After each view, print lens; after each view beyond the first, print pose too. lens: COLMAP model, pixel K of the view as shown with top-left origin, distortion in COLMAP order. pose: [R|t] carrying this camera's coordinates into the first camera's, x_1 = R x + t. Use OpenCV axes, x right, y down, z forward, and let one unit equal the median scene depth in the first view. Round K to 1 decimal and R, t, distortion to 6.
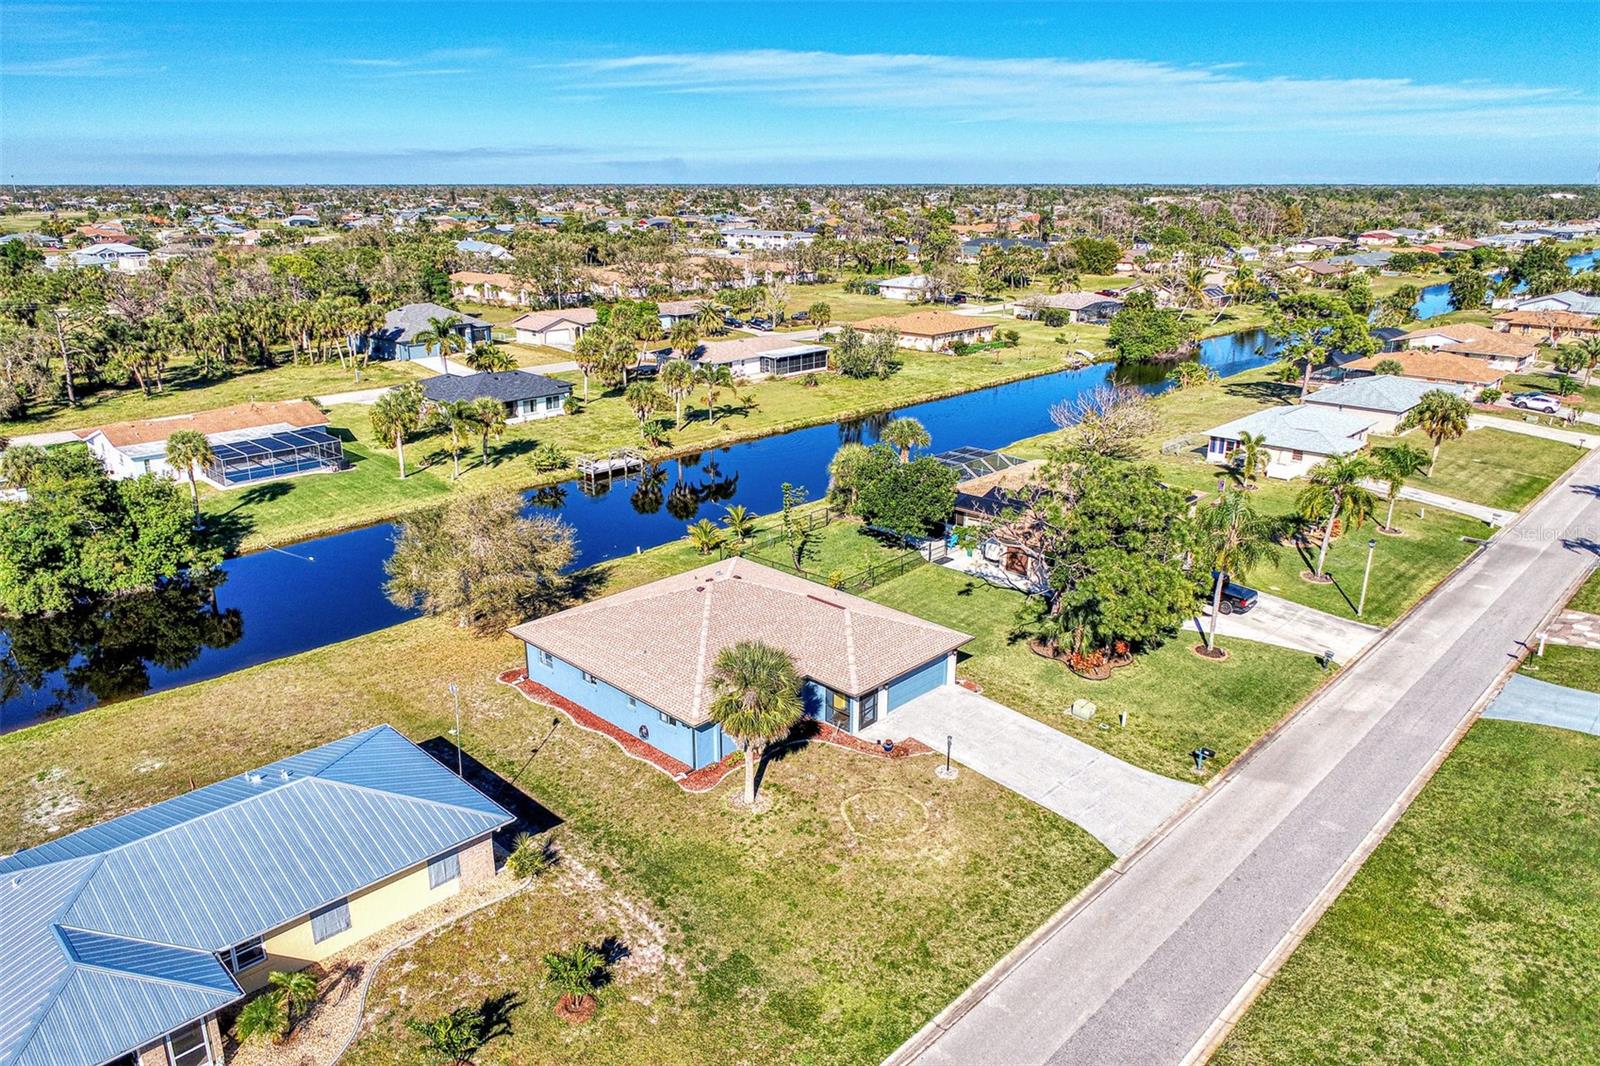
lens RADIAL K [[1091.3, 0, 816.3], [0, 1091.3, 473.1], [0, 0, 1]] dist [-0.023059, 0.000996]
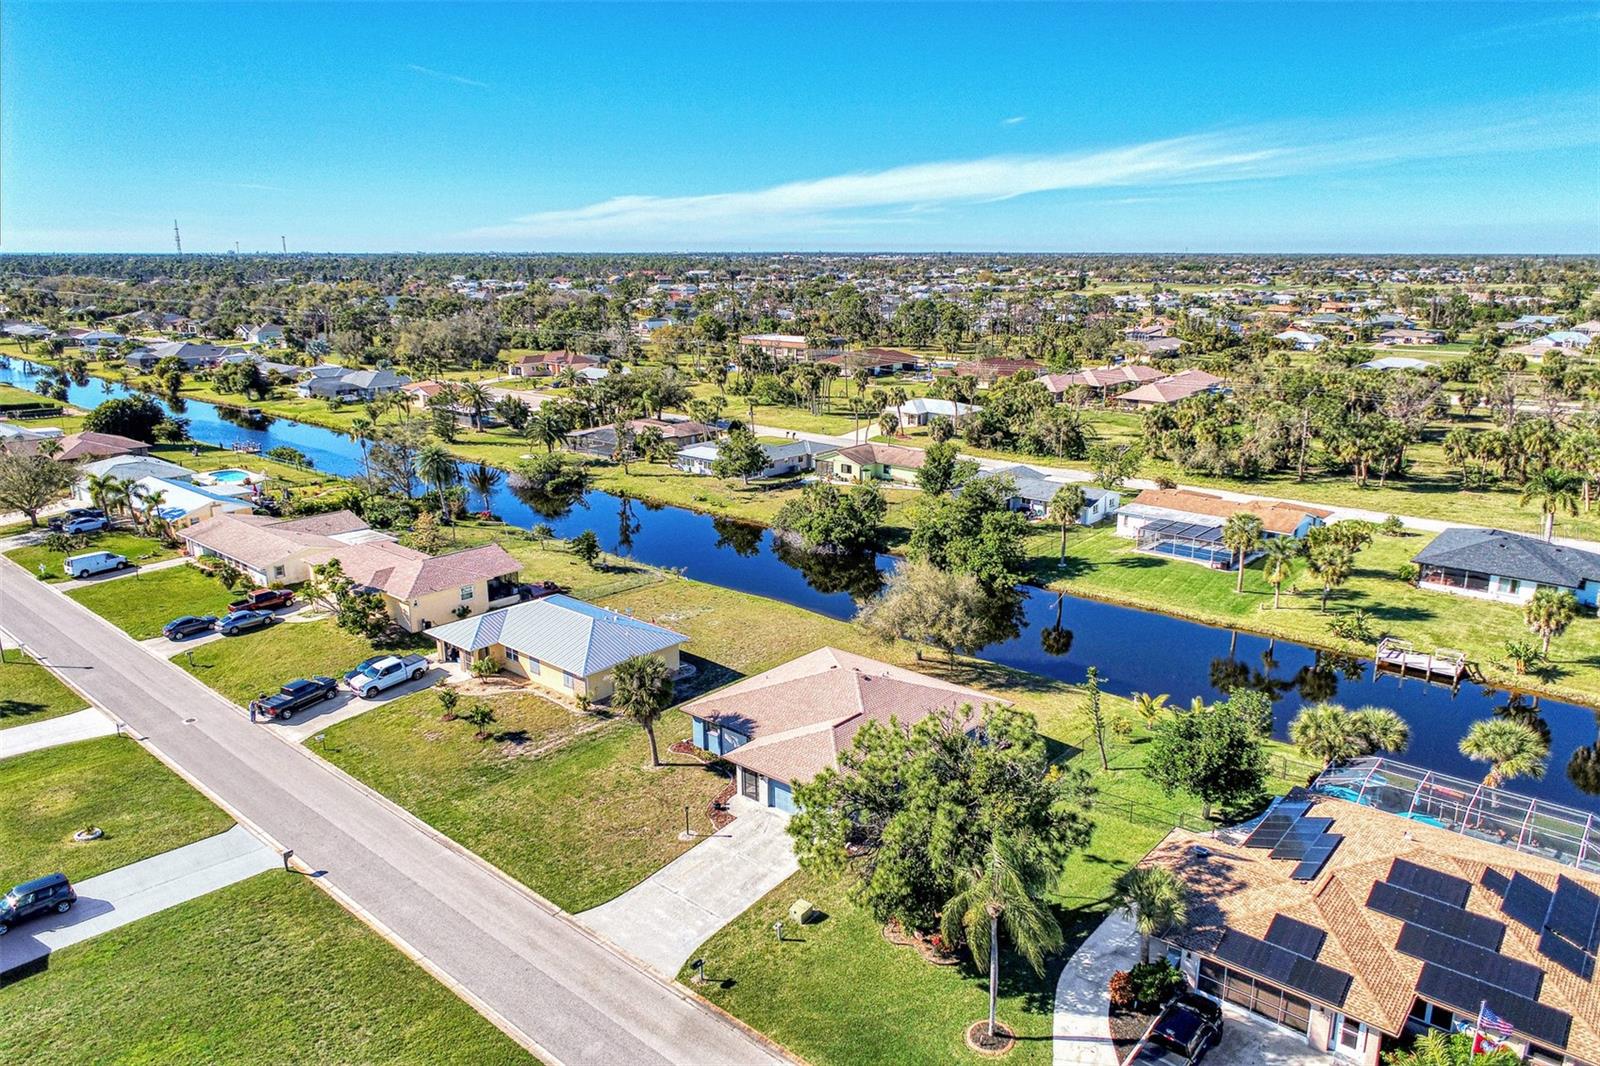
lens RADIAL K [[1070.1, 0, 804.5], [0, 1070.1, 533.5], [0, 0, 1]] dist [-0.011187, 0.003184]
pose [[0.043198, 0.249301, -0.967462, 0.659848], [-0.252800, 0.939580, 0.230829, -0.199775], [0.966554, 0.234603, 0.103611, 0.496123]]
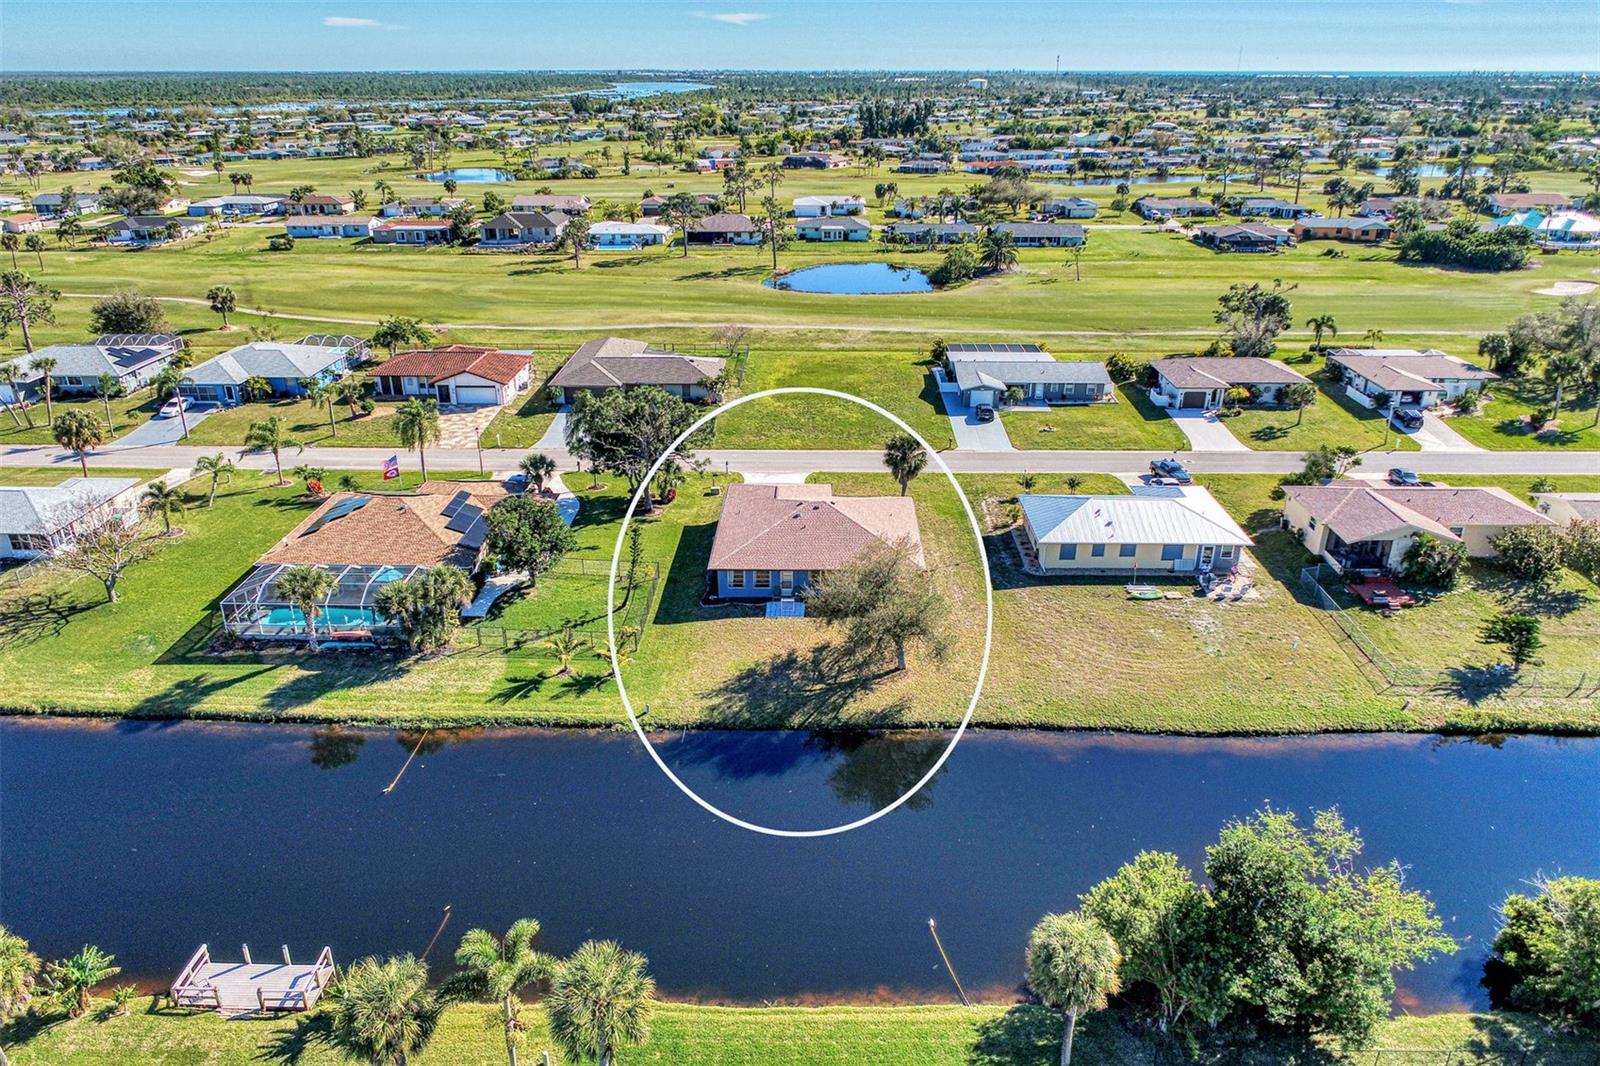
lens RADIAL K [[1070.1, 0, 804.5], [0, 1070.1, 533.5], [0, 0, 1]] dist [-0.011187, 0.003184]
pose [[-0.676005, -0.293410, 0.675964, -0.693255], [0.185213, 0.820213, 0.541246, -0.426222], [-0.713242, 0.491082, -0.500125, 1.121989]]
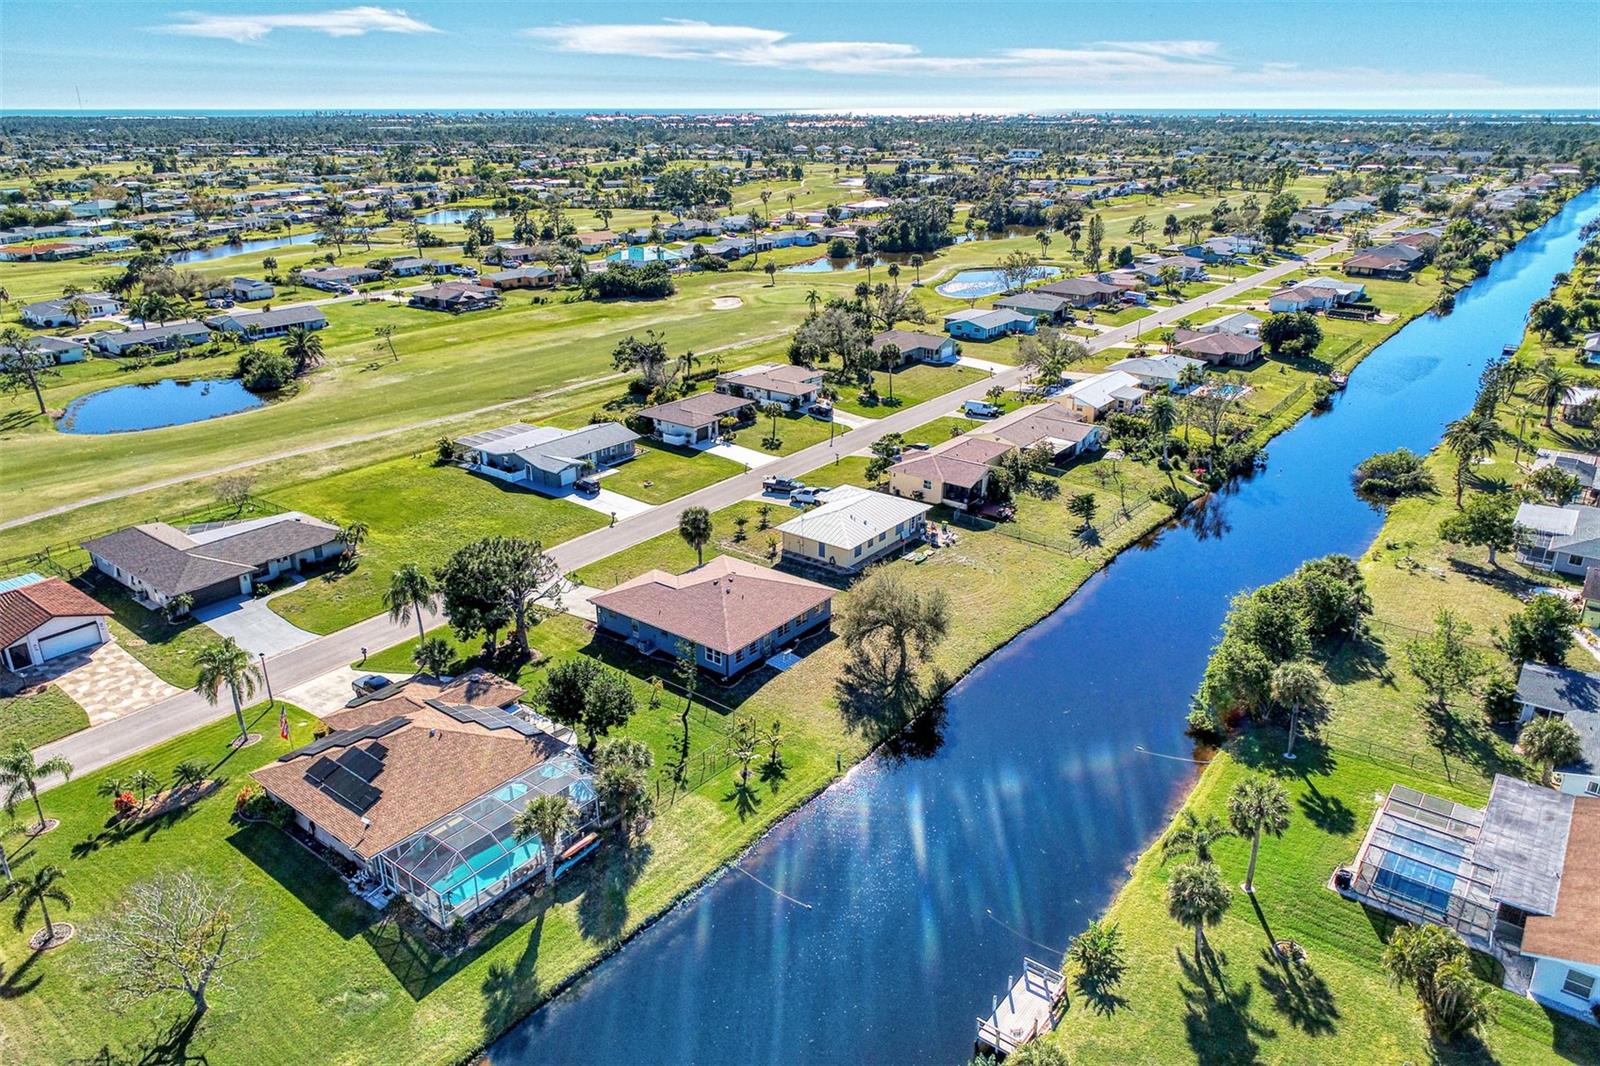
lens RADIAL K [[1070.1, 0, 804.5], [0, 1070.1, 533.5], [0, 0, 1]] dist [-0.011187, 0.003184]
pose [[-0.994301, 0.038006, -0.099608, -0.030186], [-0.028079, 0.807958, 0.588571, -0.628087], [0.102848, 0.588013, -0.802286, 1.501957]]
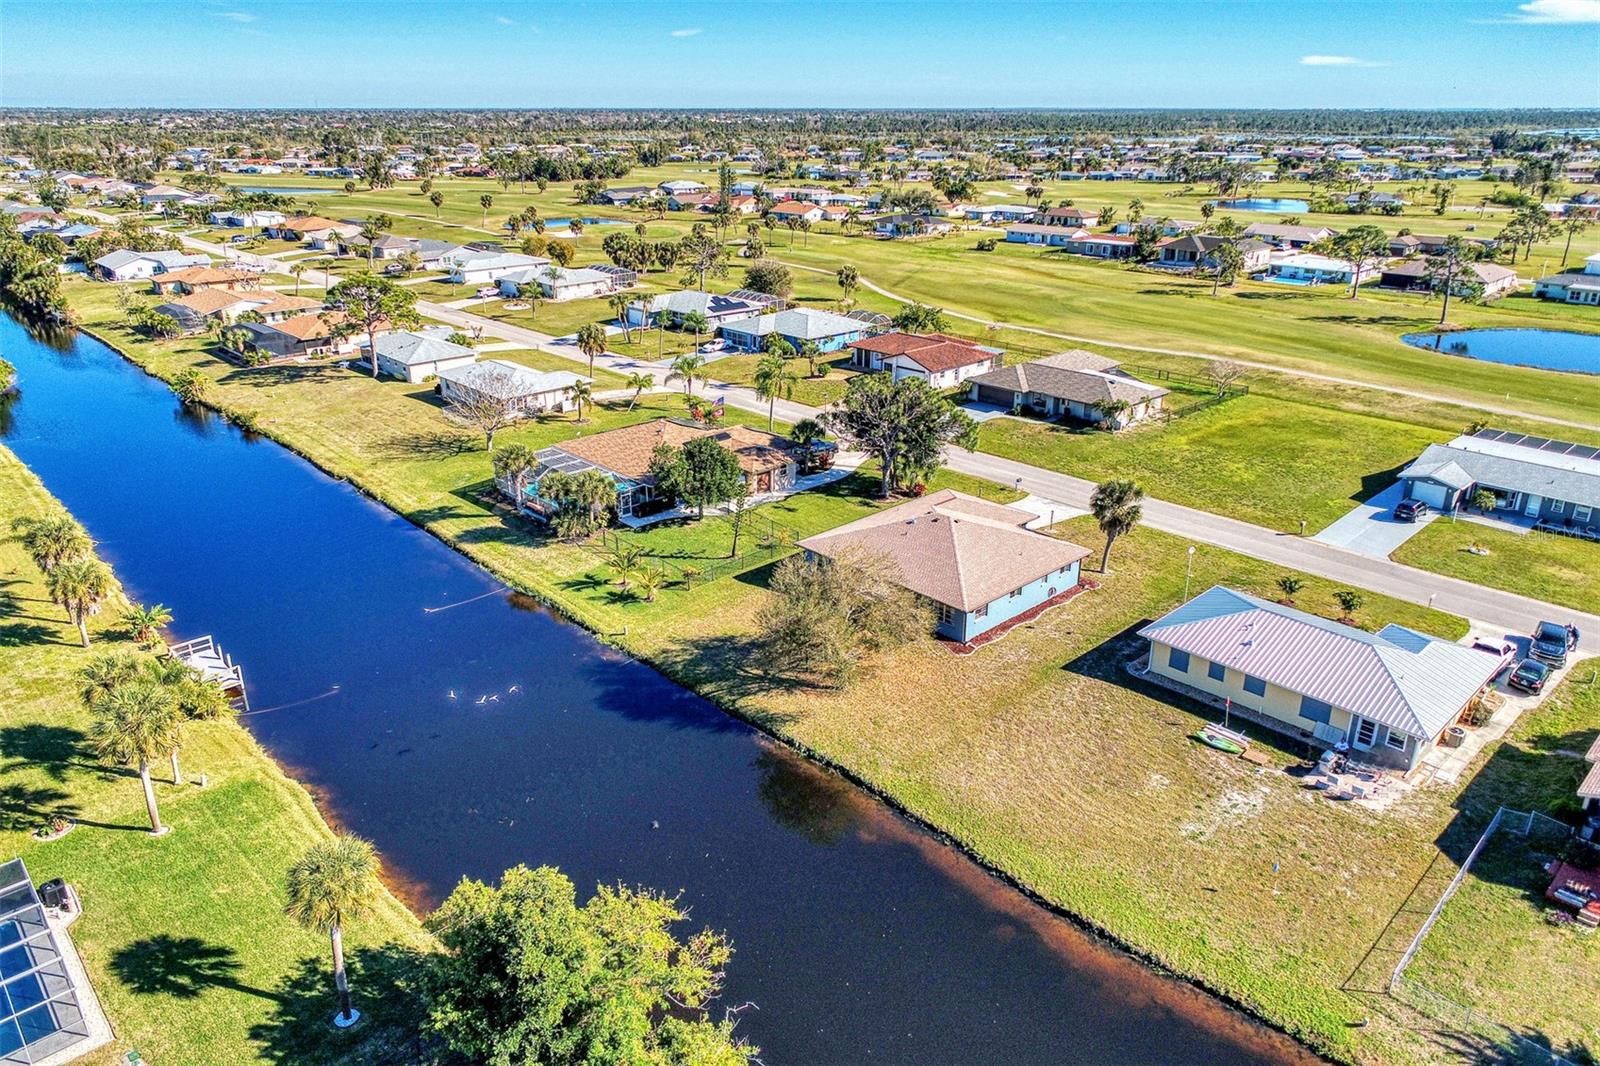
lens RADIAL K [[1070.1, 0, 804.5], [0, 1070.1, 533.5], [0, 0, 1]] dist [-0.011187, 0.003184]
pose [[0.049415, -0.369493, 0.927919, -0.869139], [0.253092, 0.903363, 0.346237, -0.252380], [-0.966179, 0.217739, 0.138155, 0.622142]]
